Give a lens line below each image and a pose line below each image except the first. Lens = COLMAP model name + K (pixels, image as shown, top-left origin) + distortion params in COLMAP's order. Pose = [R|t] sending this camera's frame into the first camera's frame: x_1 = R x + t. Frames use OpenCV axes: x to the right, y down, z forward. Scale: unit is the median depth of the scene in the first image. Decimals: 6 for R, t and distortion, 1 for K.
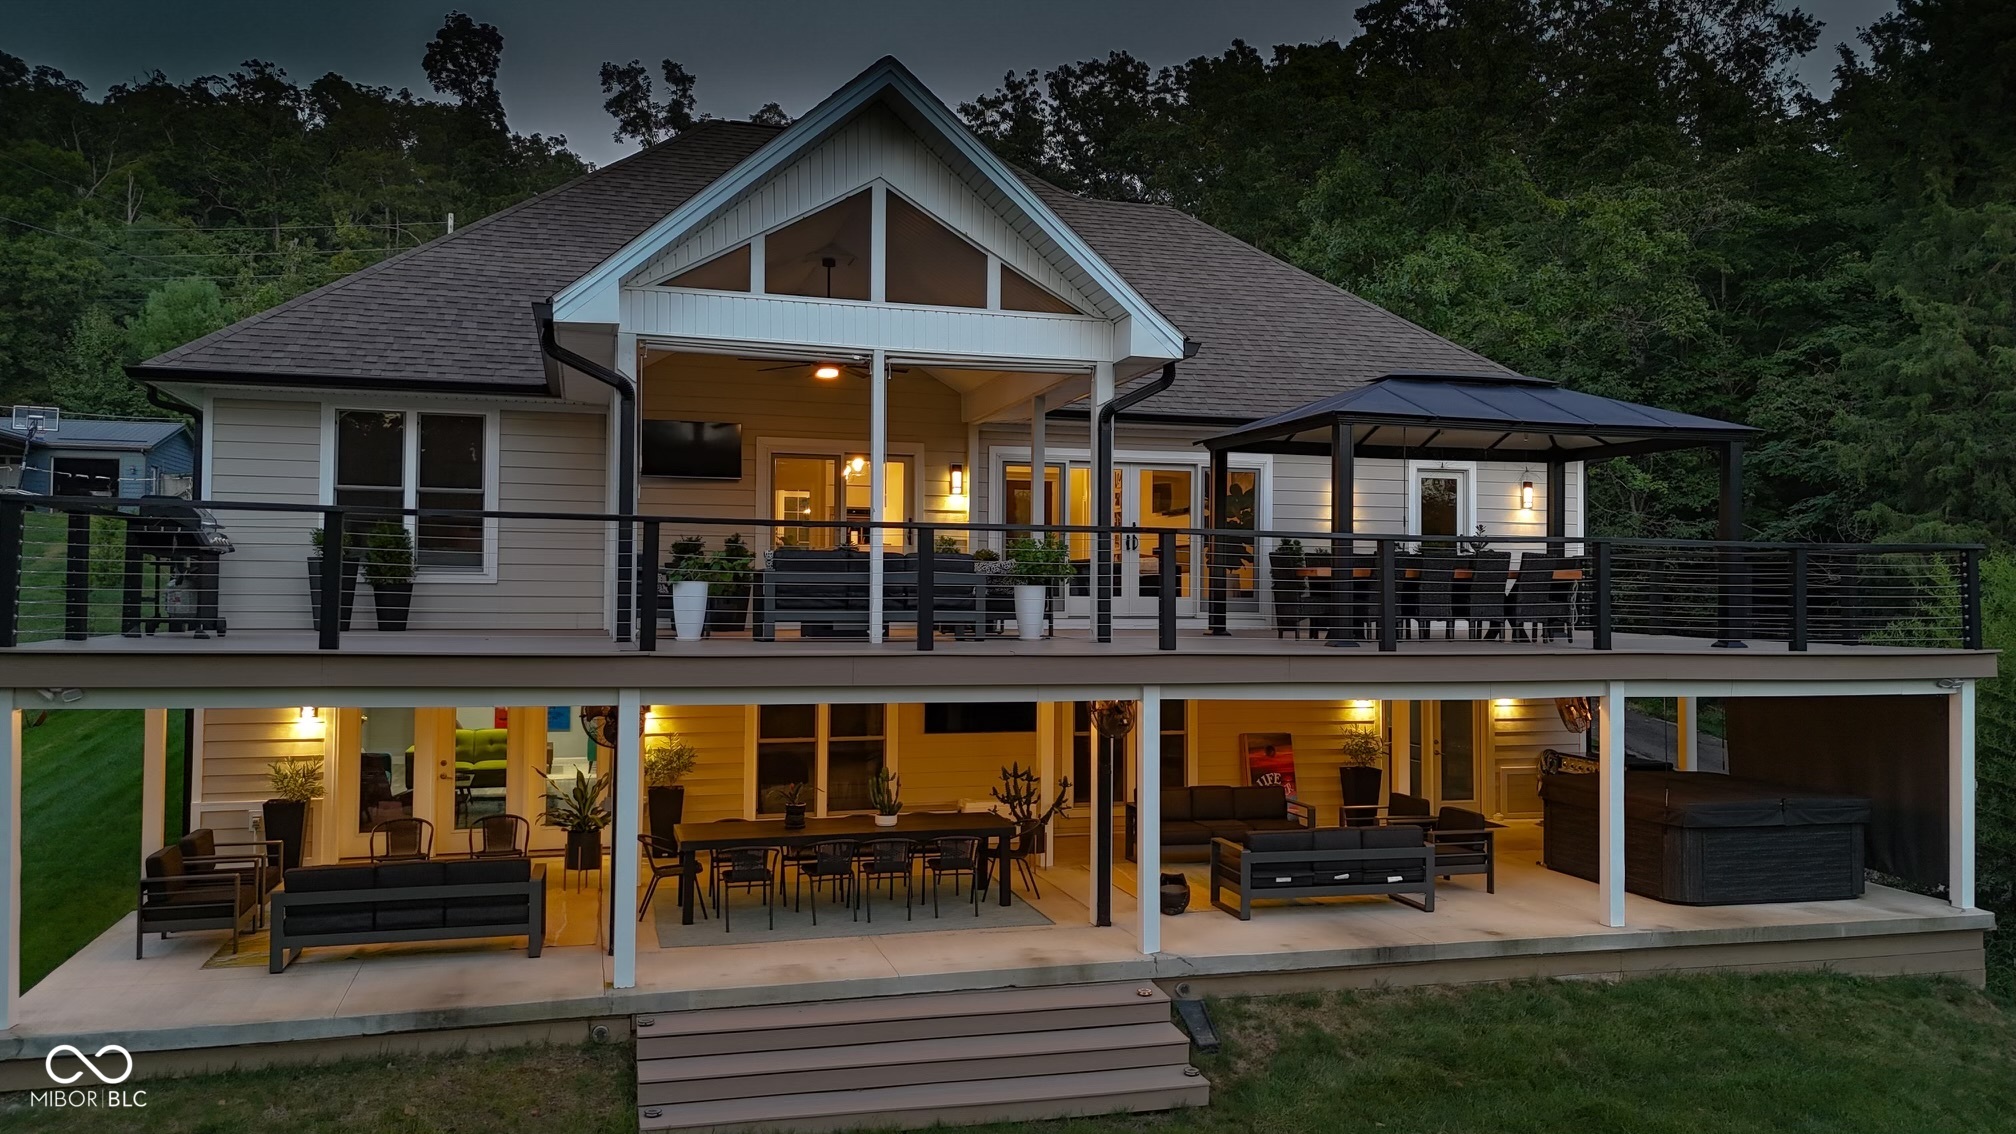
lens RADIAL K [[1490.2, 0, 1008.0], [0, 1490.2, 567.0], [0, 0, 1]] dist [0.051681, -0.048398]
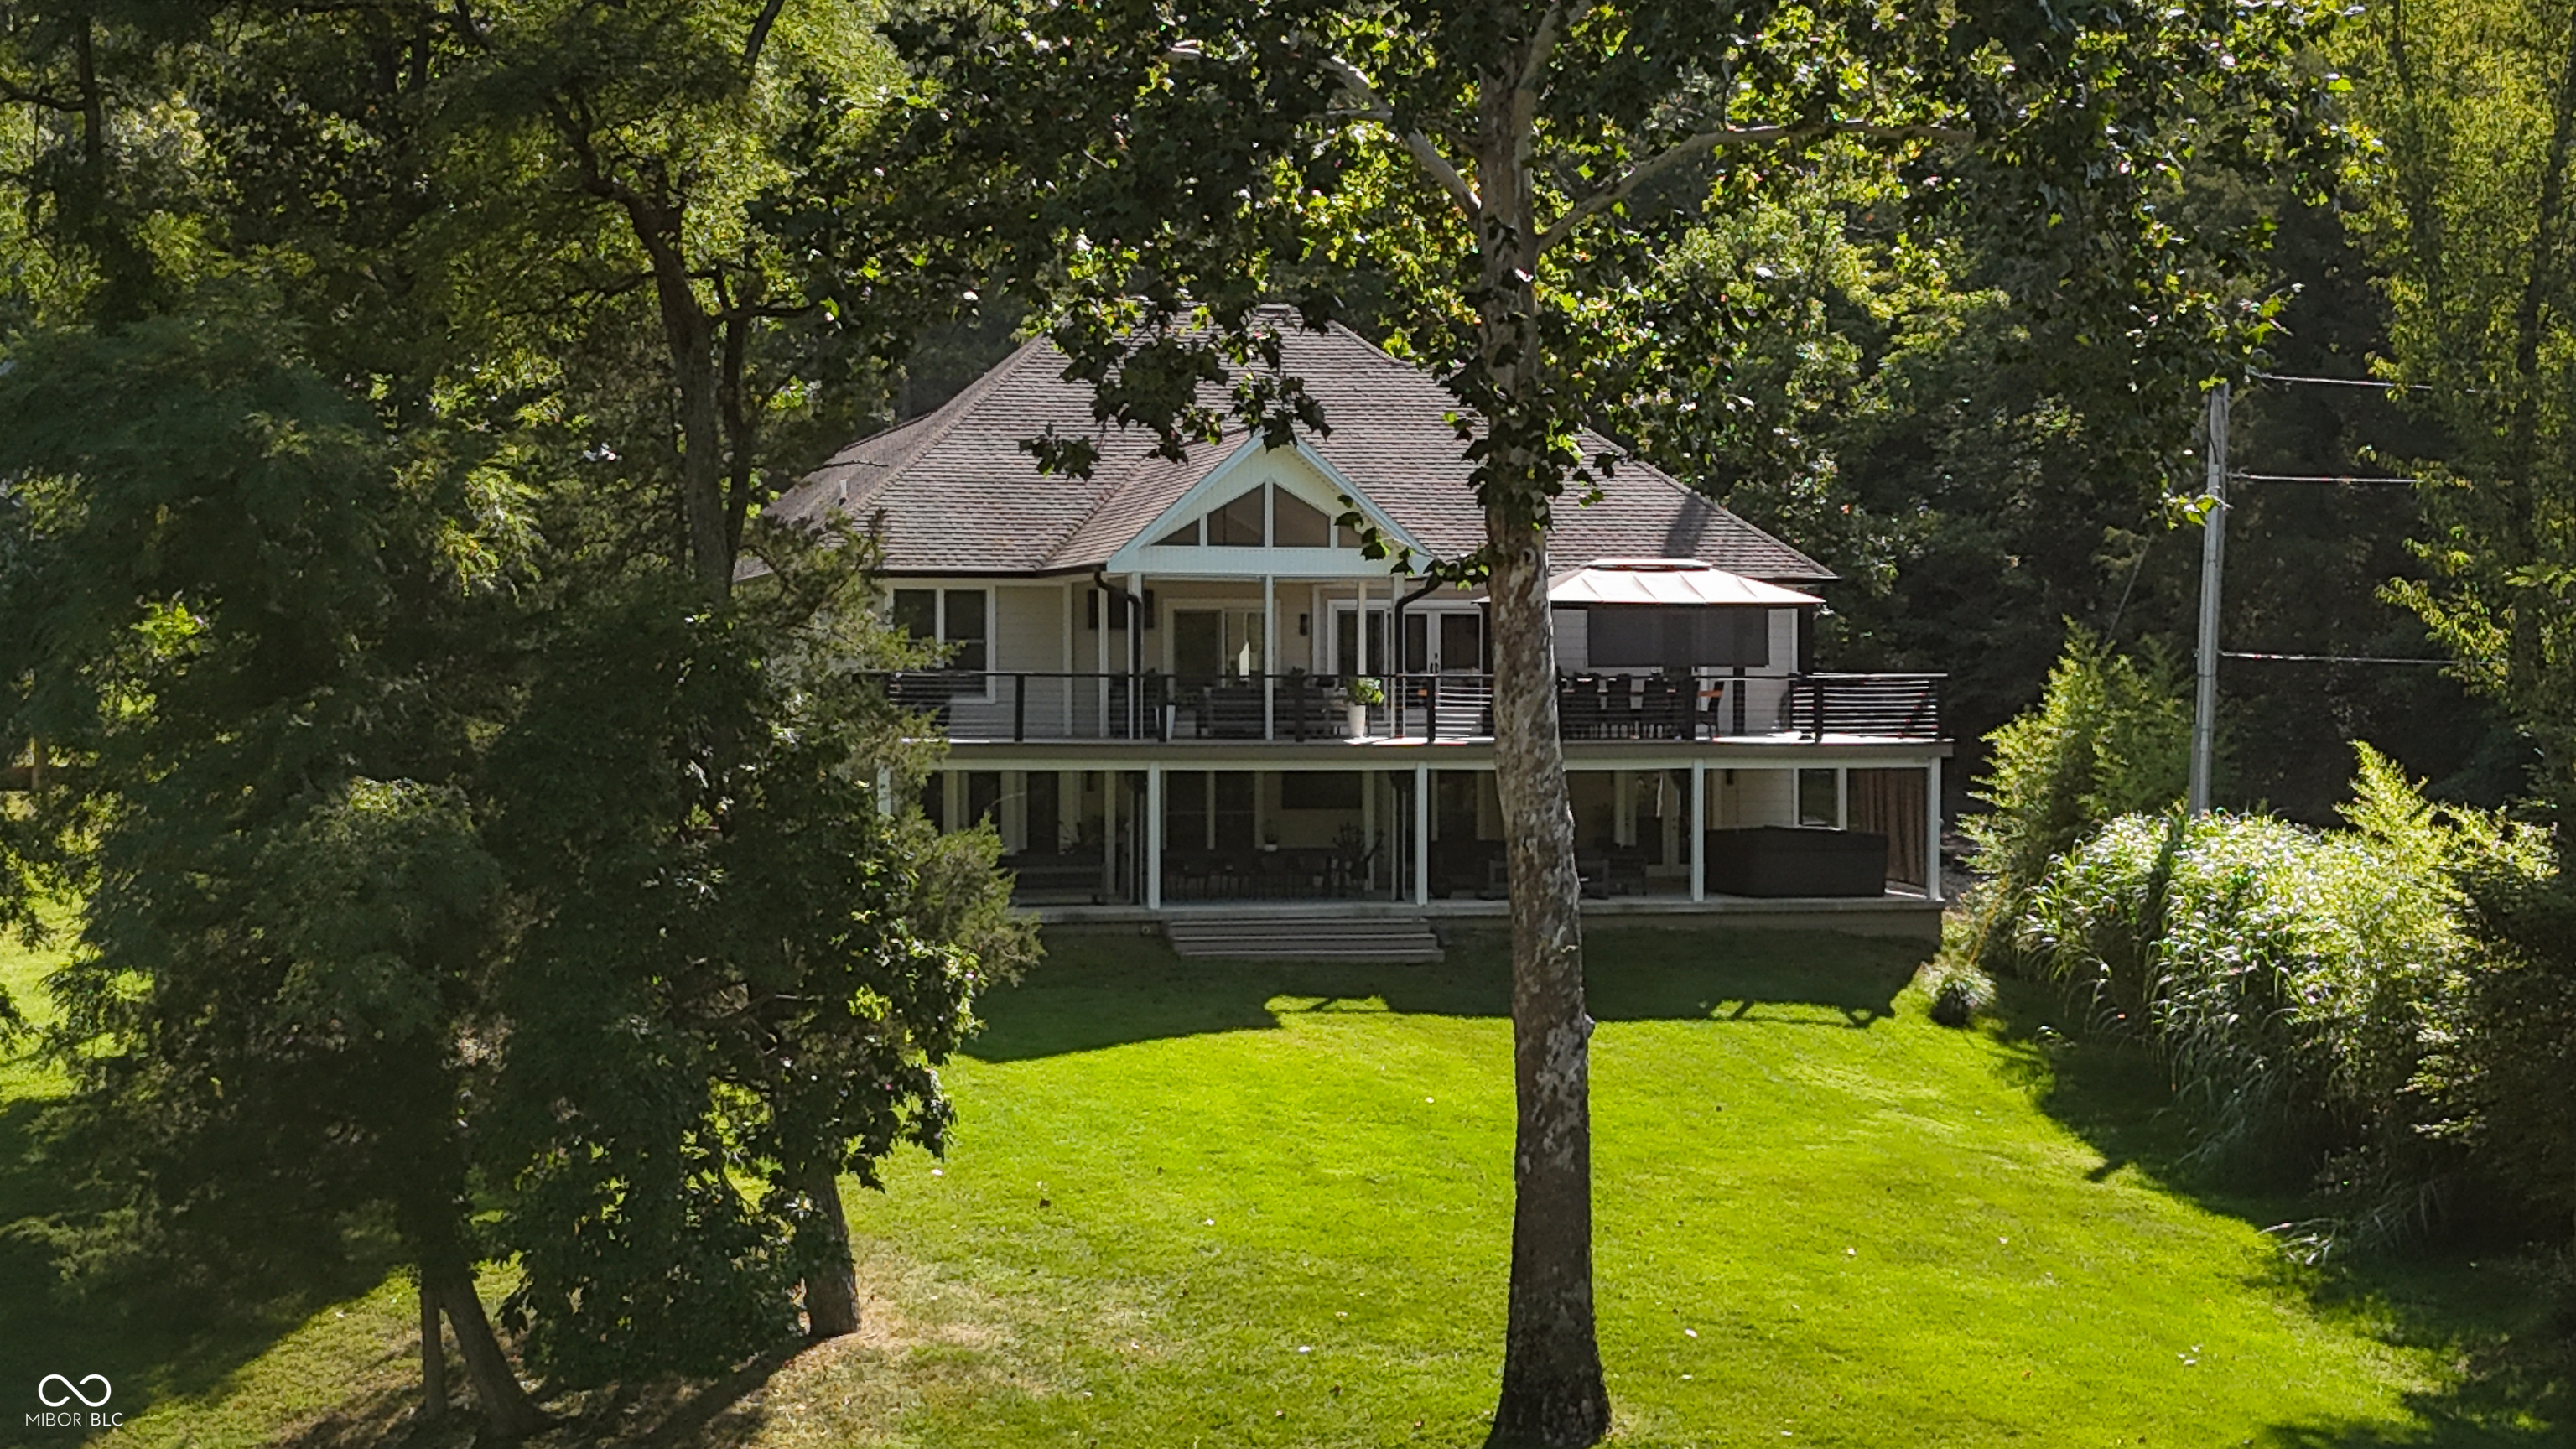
lens RADIAL K [[3763.0, 0, 1288.0], [0, 3763.0, 724.5], [0, 0, 1]] dist [0.085789, -0.078578]
pose [[0.999914, -0.007825, -0.010524, -0.018908], [0.008156, 0.999462, 0.031763, -0.109054], [0.010270, -0.031846, 0.999440, -3.484441]]
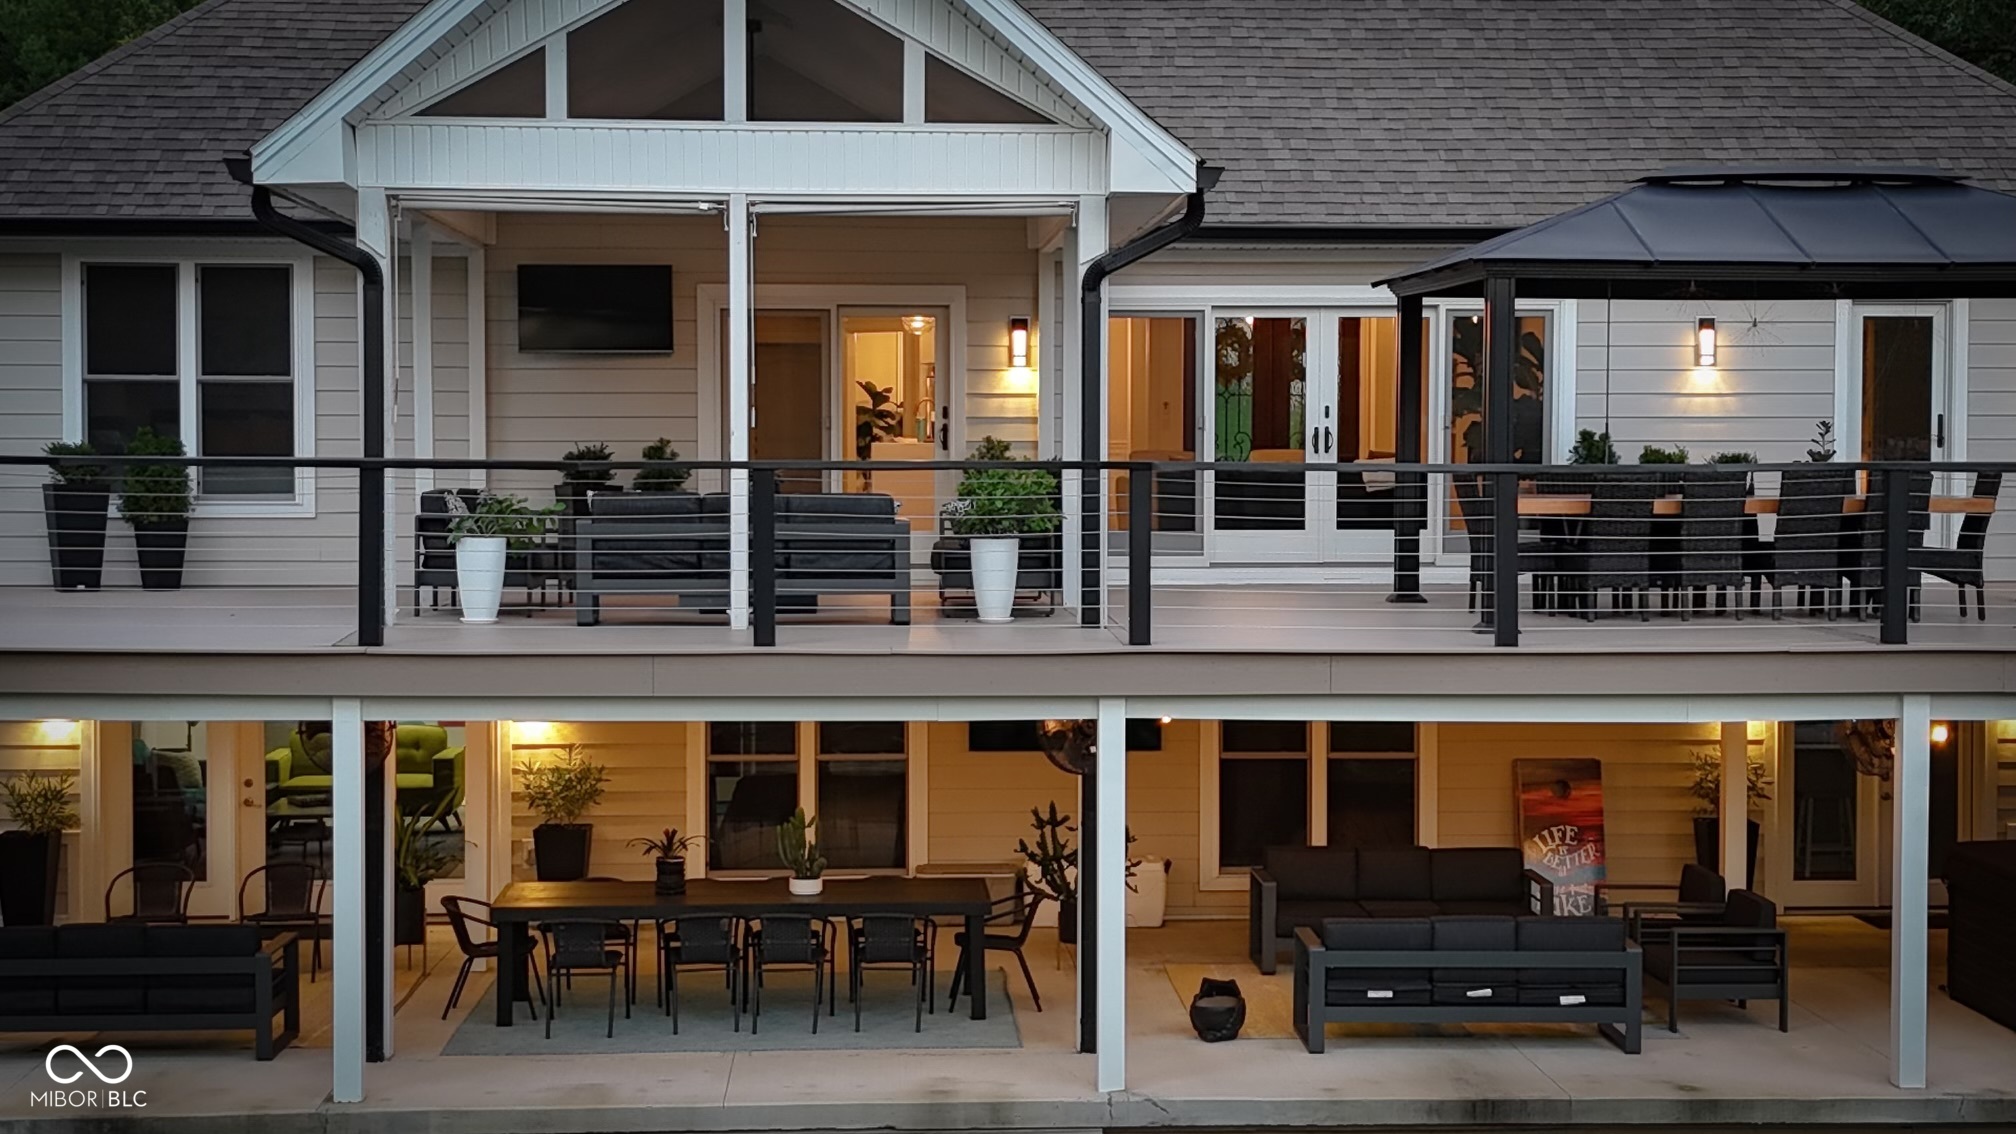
lens RADIAL K [[2945.0, 0, 1008.0], [0, 2945.0, 567.0], [0, 0, 1]] dist [0.085789, -0.078578]
pose [[0.974840, 0.003861, -0.222871, 0.329858], [0.009935, 0.998104, 0.060745, -0.057014], [0.222682, -0.061430, 0.972954, -0.279732]]
